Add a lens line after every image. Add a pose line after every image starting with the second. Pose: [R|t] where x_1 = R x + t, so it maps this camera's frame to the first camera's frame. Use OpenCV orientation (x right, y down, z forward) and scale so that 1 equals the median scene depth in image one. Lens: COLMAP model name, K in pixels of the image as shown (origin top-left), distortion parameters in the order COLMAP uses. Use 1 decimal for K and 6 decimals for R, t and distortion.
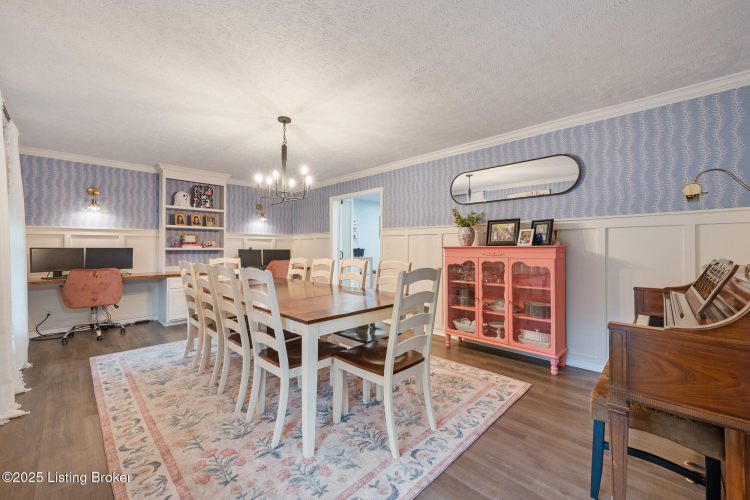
lens RADIAL K [[300.5, 0, 373.5], [0, 300.5, 245.7], [0, 0, 1]] dist [0.002027, 0.000402]
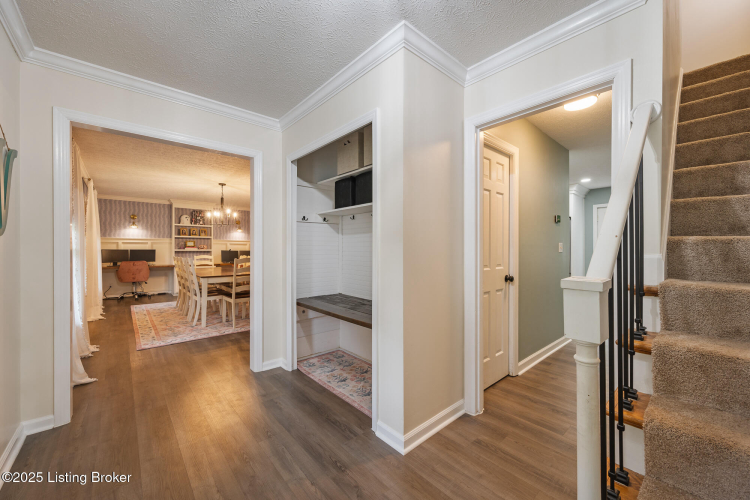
lens RADIAL K [[289.8, 0, 375.0], [0, 289.8, 250.0], [0, 0, 1]] dist [-0.000803, -0.000139]
pose [[0.997296, 0.000486, -0.073491, 0.533007], [0.000320, 0.999940, 0.010962, -0.007610], [0.073492, -0.010956, 0.997236, -0.518107]]
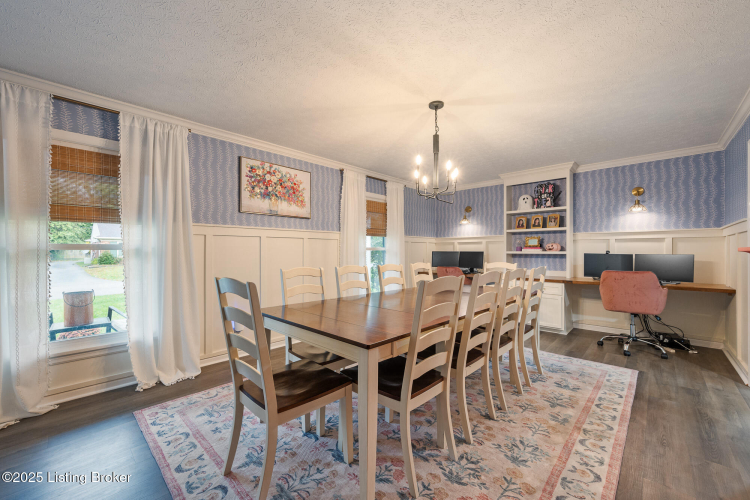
lens RADIAL K [[300.5, 0, 373.5], [0, 300.5, 245.7], [0, 0, 1]] dist [0.002027, 0.000402]
pose [[0.021461, -0.019818, -0.999573, 0.367224], [0.006369, 0.999786, -0.019686, 0.004284], [0.999749, -0.005944, 0.021583, 0.509040]]
